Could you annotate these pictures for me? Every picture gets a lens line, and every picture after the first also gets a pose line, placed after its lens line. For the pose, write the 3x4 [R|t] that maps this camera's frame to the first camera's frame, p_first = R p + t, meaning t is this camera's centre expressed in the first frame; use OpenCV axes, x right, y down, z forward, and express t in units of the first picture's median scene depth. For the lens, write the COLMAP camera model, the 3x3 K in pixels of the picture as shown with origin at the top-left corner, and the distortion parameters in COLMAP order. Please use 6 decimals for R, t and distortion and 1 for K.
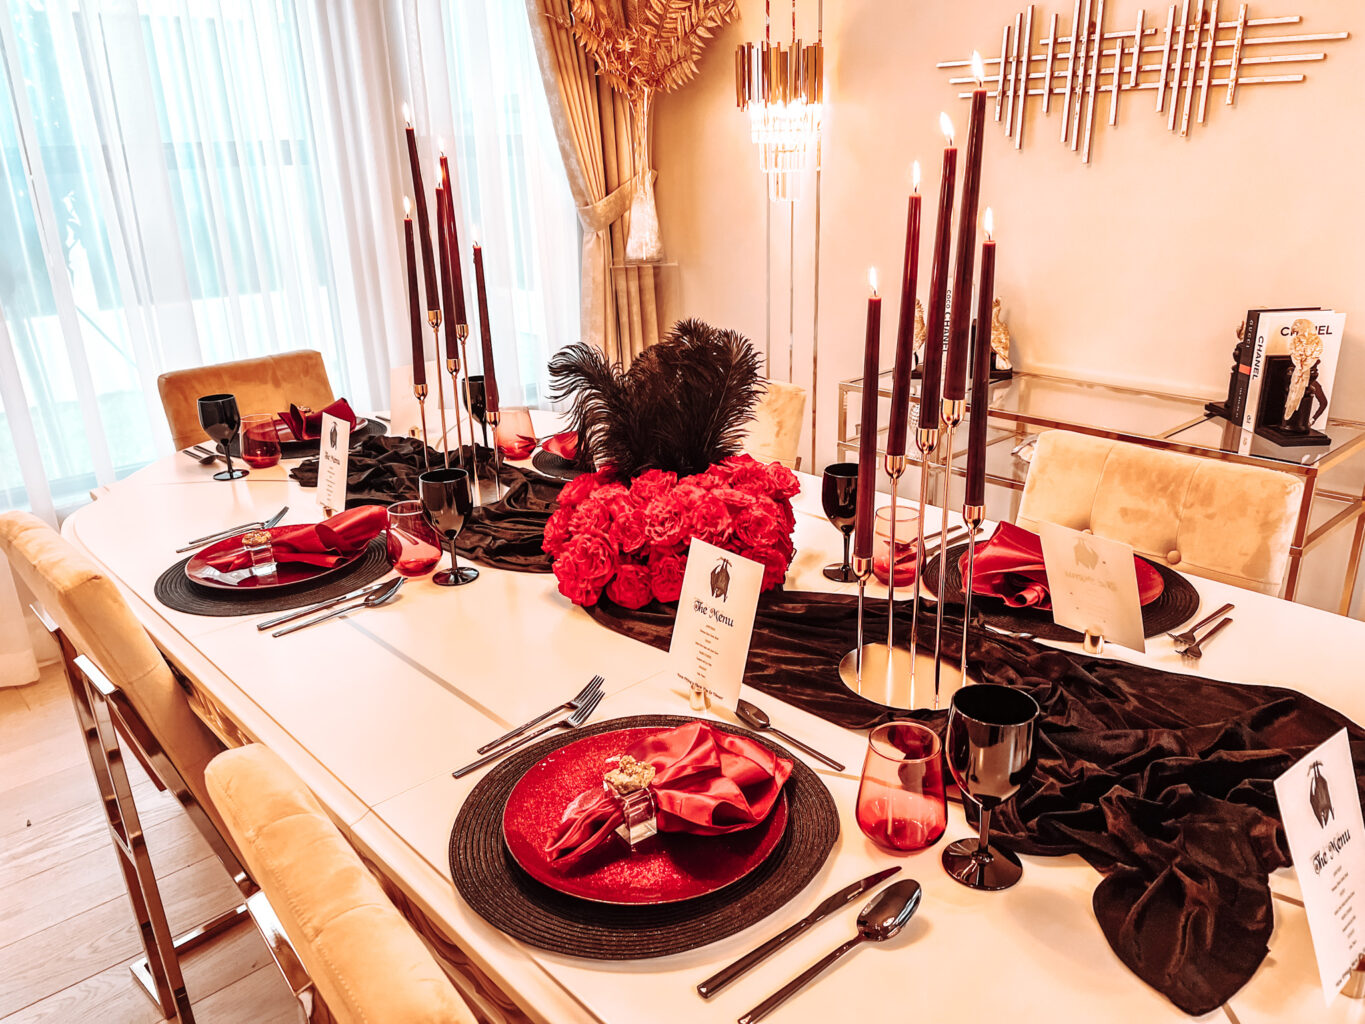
lens RADIAL K [[1046.5, 0, 686.5], [0, 1046.5, 525.5], [0, 0, 1]] dist [0.044692, -0.030813]
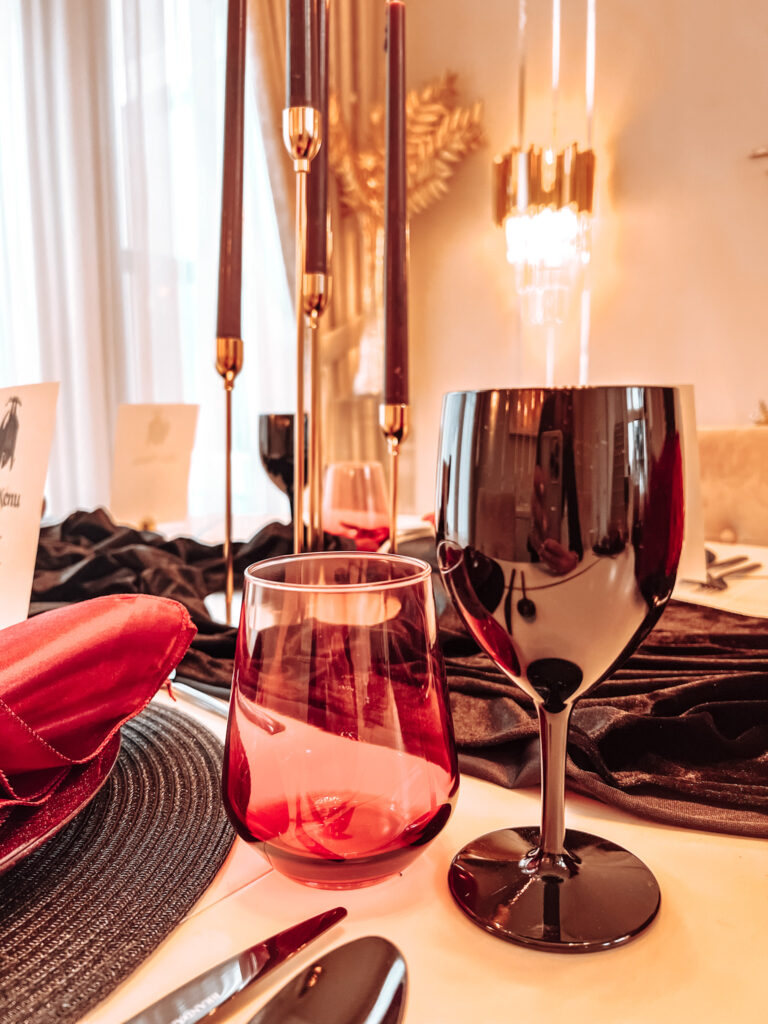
lens RADIAL K [[785.1, 0, 382.2], [0, 785.1, 512.2], [0, 0, 1]] dist [0.044692, -0.030813]
pose [[0.992155, -0.000855, 0.125013, -0.143817], [0.030172, 0.972055, -0.232806, 0.005578], [-0.121321, 0.234752, 0.964455, 0.435626]]
